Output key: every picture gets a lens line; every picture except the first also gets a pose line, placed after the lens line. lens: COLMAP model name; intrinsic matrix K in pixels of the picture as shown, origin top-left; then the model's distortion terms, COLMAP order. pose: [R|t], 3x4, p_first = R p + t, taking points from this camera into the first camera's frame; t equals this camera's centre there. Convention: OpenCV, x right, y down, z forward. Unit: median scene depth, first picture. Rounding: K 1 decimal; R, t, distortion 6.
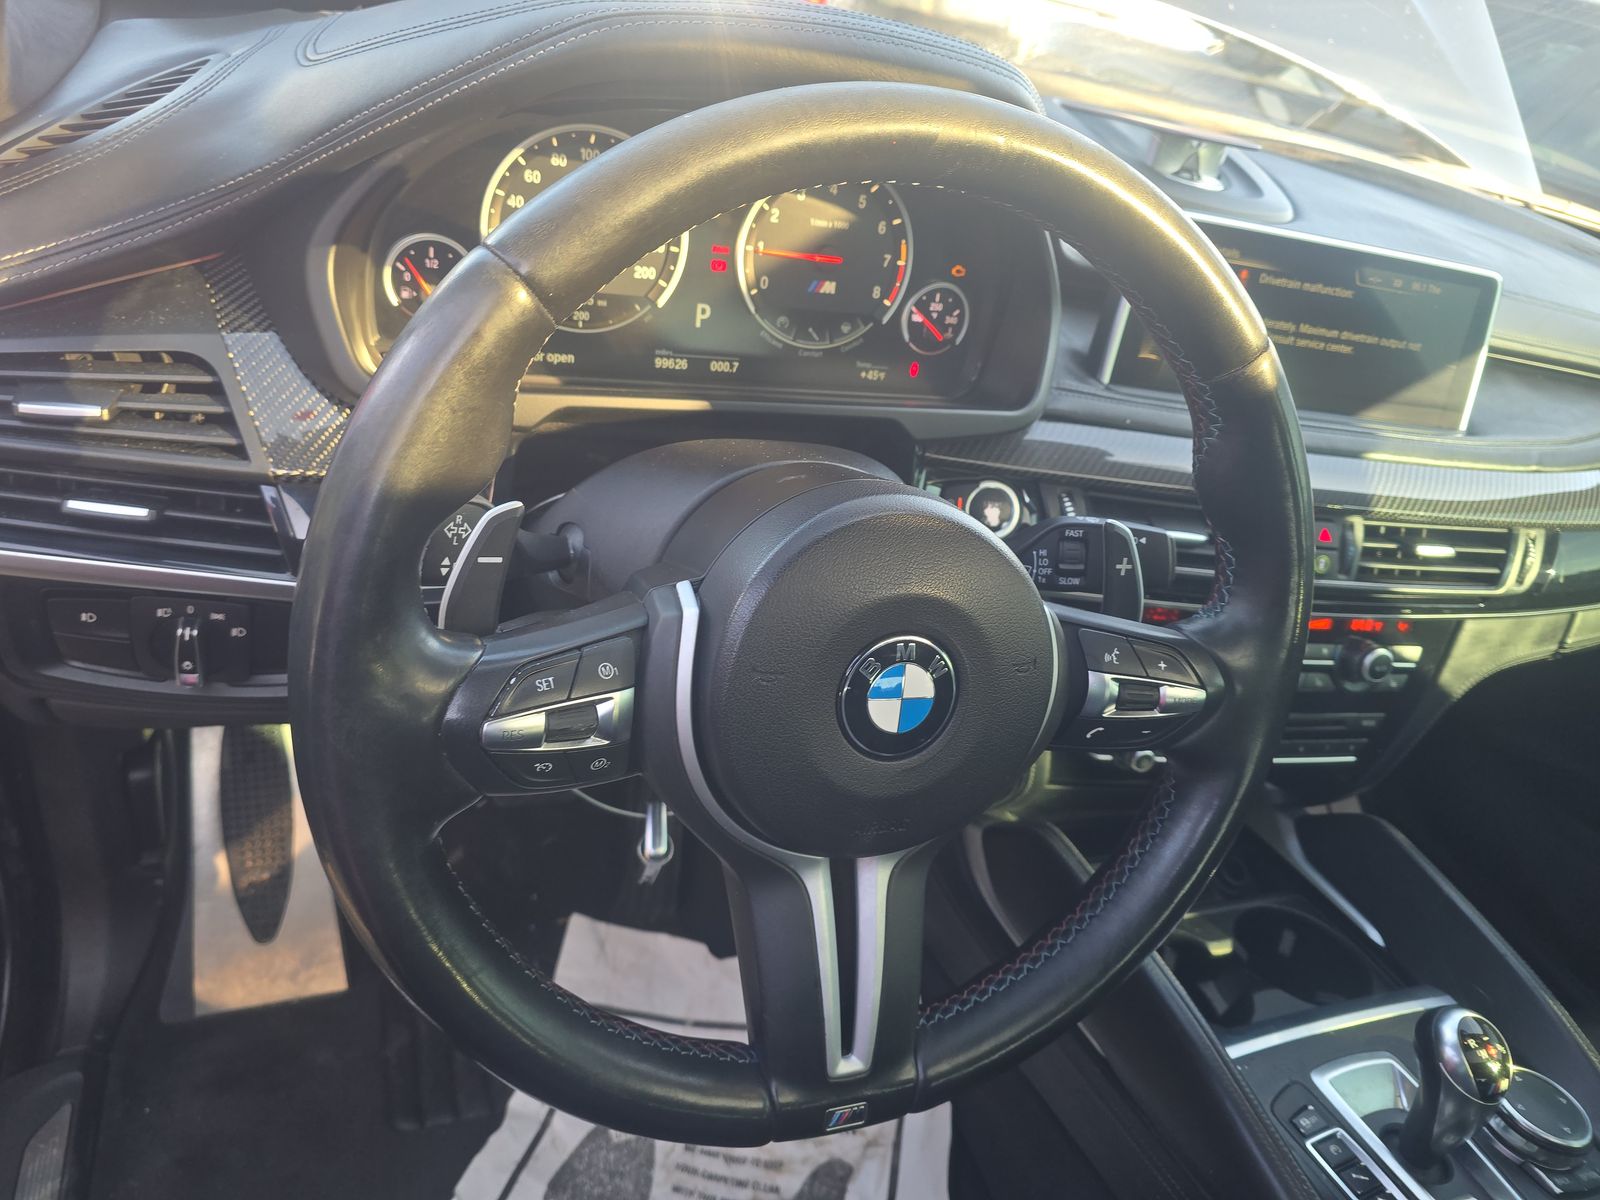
lens RADIAL K [[1128.5, 0, 807.4], [0, 1128.5, 607.8], [0, 0, 1]] dist [0.032670, -0.036200]
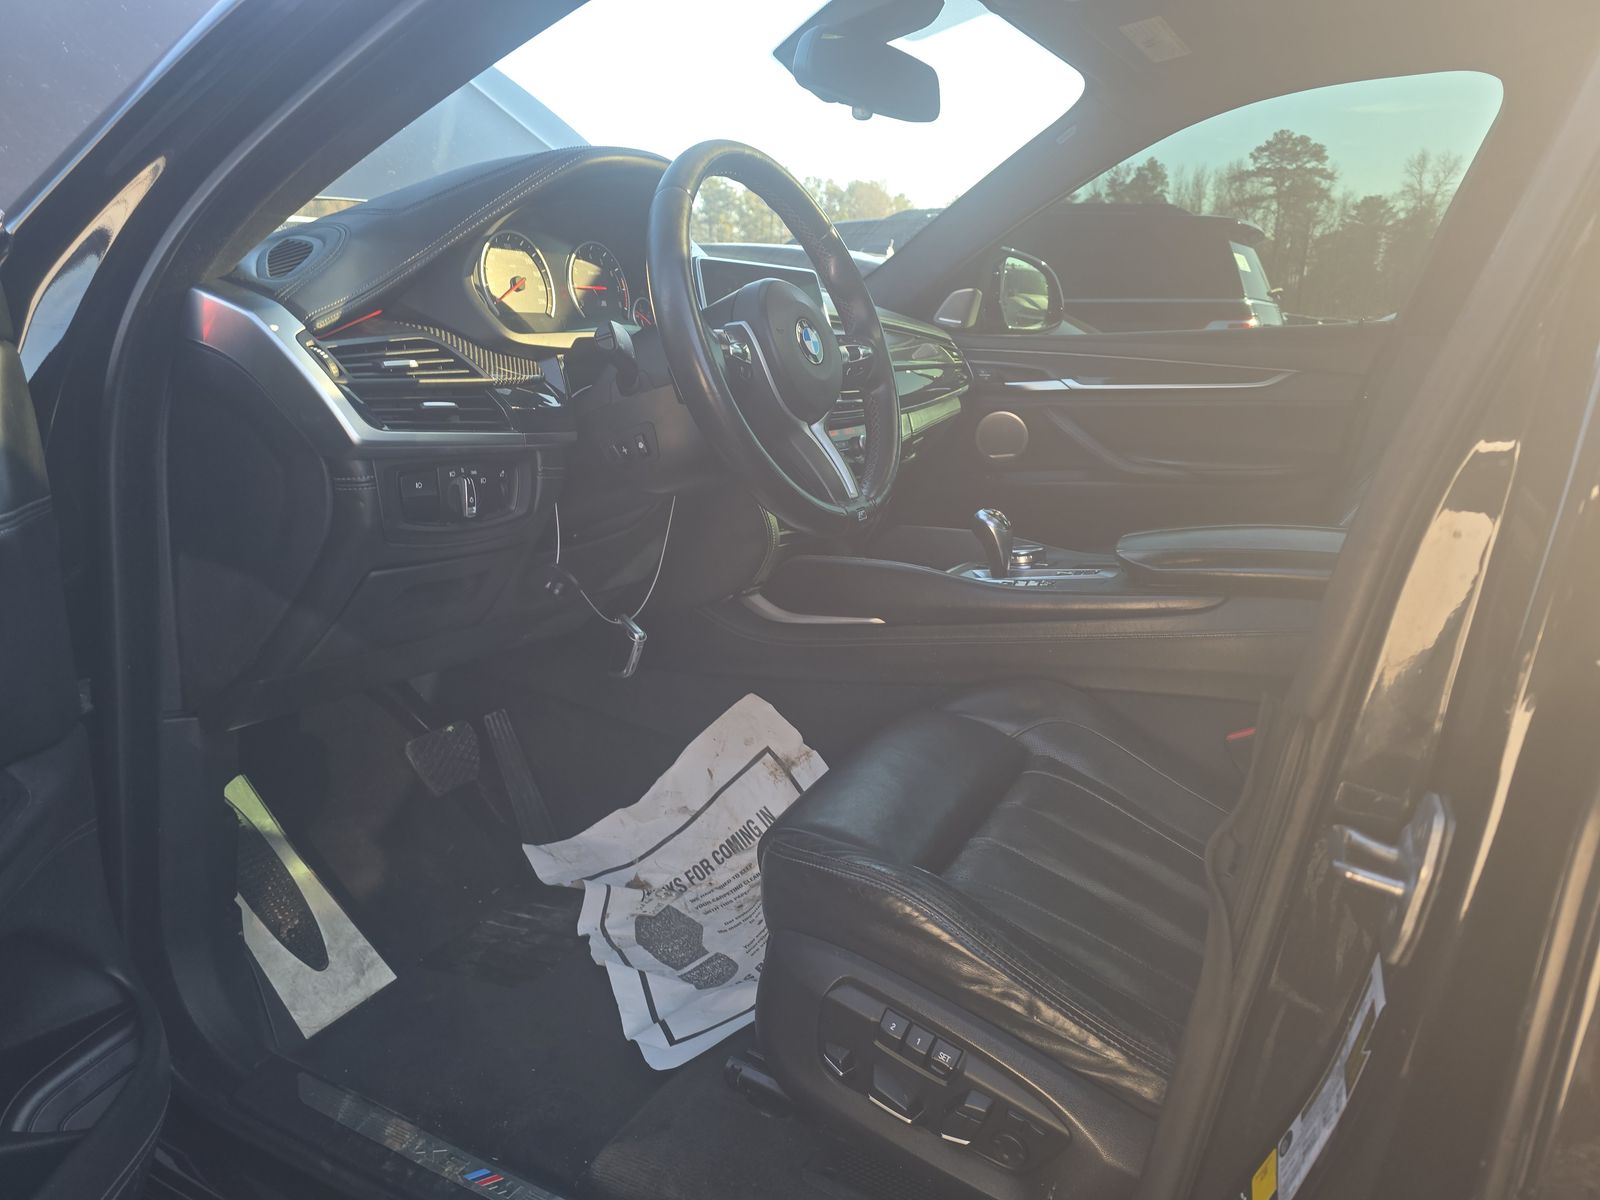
lens RADIAL K [[1128.5, 0, 808.3], [0, 1128.5, 612.2], [0, 0, 1]] dist [0.032670, -0.036200]
pose [[0.693960, -0.358583, 0.624370, -1.203984], [0.516221, 0.852300, -0.084272, 0.552363], [-0.501932, 0.380794, 0.776570, -0.547241]]
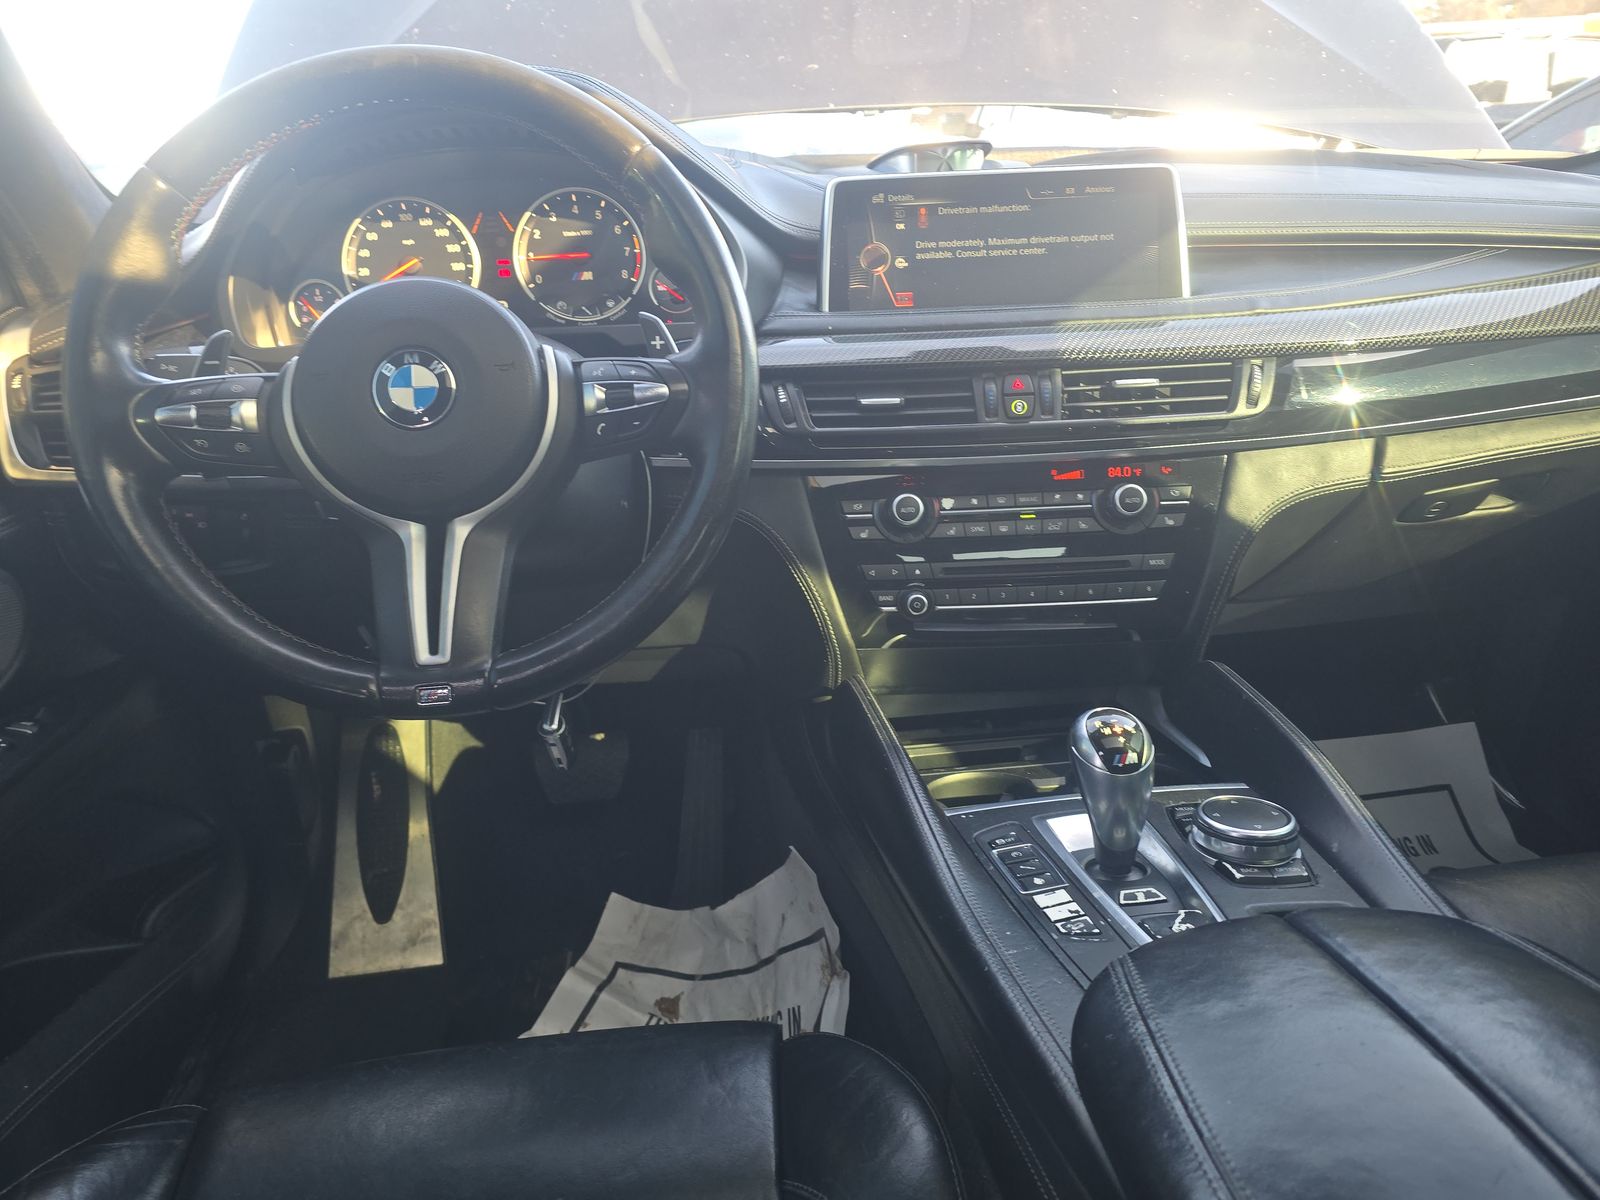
lens RADIAL K [[1128.5, 0, 801.8], [0, 1128.5, 596.5], [0, 0, 1]] dist [0.032670, -0.036200]
pose [[0.936577, -0.162897, -0.310302, 0.670167], [0.073734, 0.957183, -0.279936, 0.544535], [0.342617, 0.239302, 0.908487, -0.125114]]
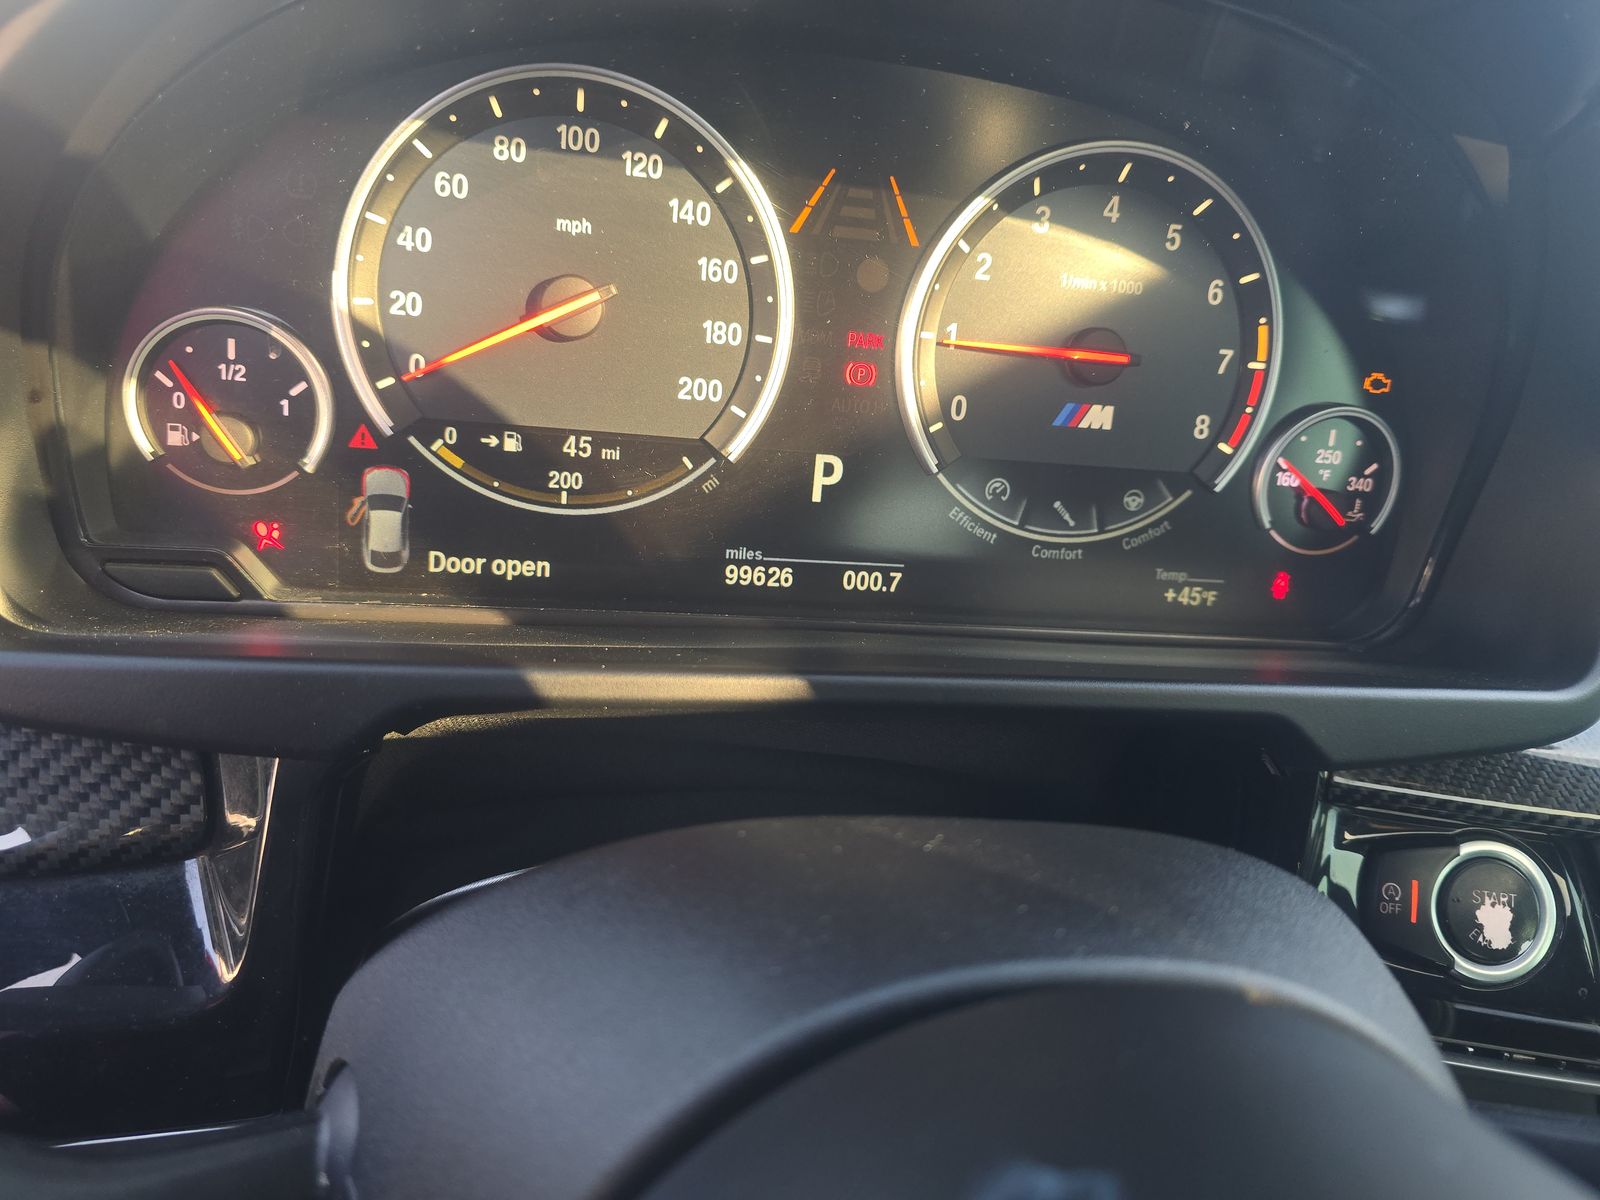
lens RADIAL K [[1128.5, 0, 790.6], [0, 1128.5, 604.0], [0, 0, 1]] dist [0.032670, -0.036200]
pose [[0.980011, 0.006716, -0.198830, -0.012861], [-0.039565, 0.986046, -0.161705, -0.127771], [0.194970, 0.166339, 0.966601, 0.542688]]
